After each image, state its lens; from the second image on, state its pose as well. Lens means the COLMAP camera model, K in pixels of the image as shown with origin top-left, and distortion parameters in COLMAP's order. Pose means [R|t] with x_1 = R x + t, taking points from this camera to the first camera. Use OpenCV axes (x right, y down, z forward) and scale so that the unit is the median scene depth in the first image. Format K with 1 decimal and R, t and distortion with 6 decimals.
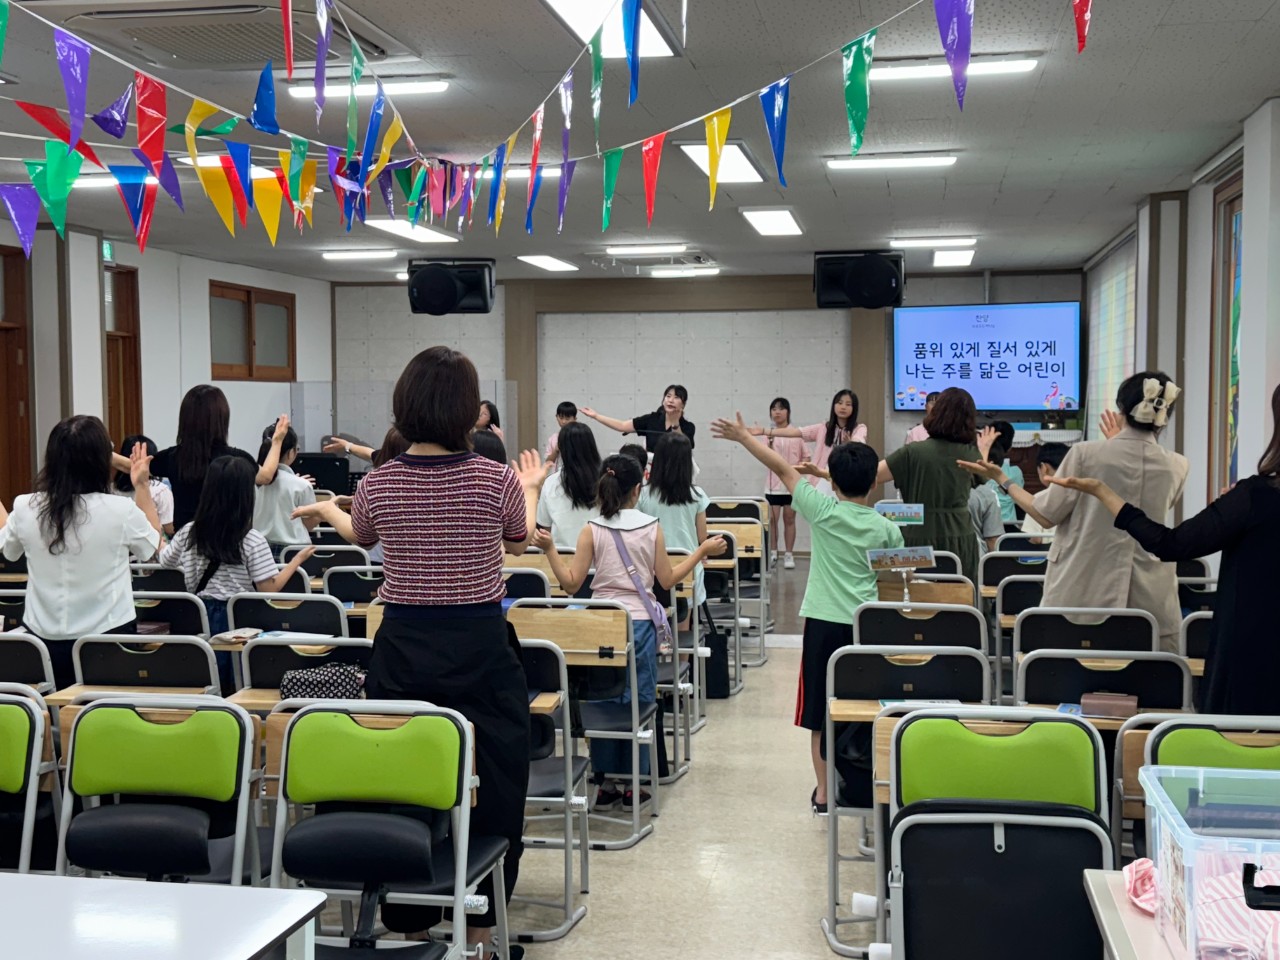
lens RADIAL K [[1588.1, 0, 640.0], [0, 1588.1, 480.0], [0, 0, 1]] dist [0.132573, 0.018057]
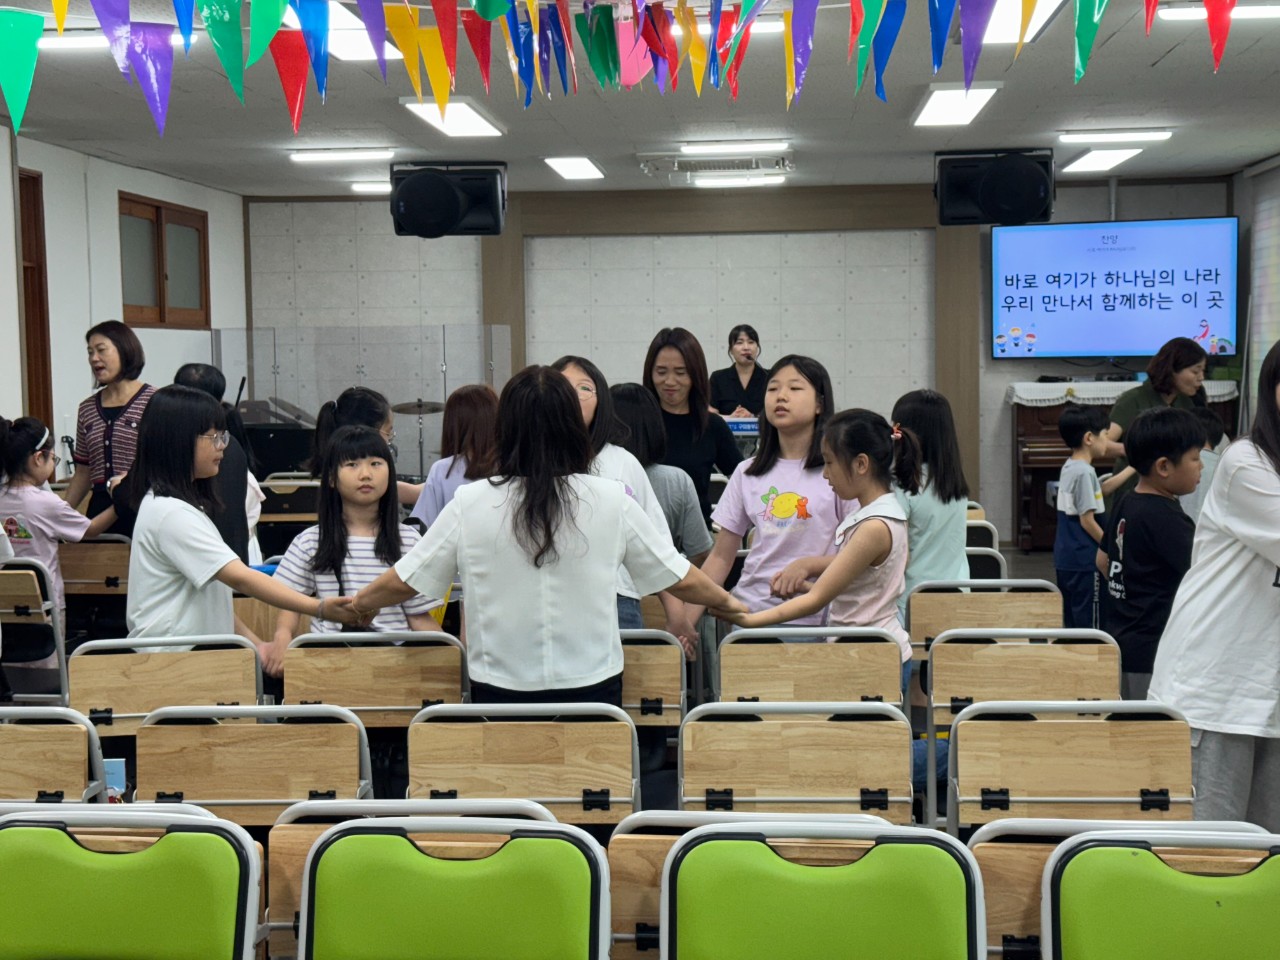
lens RADIAL K [[1940.6, 0, 640.0], [0, 1940.6, 480.0], [0, 0, 1]] dist [0.128570, -0.033738]
pose [[0.994017, -0.017413, 0.107832, -0.122984], [0.016022, 0.999777, 0.013752, -0.000021], [-0.108048, -0.011942, 0.994074, 0.069878]]
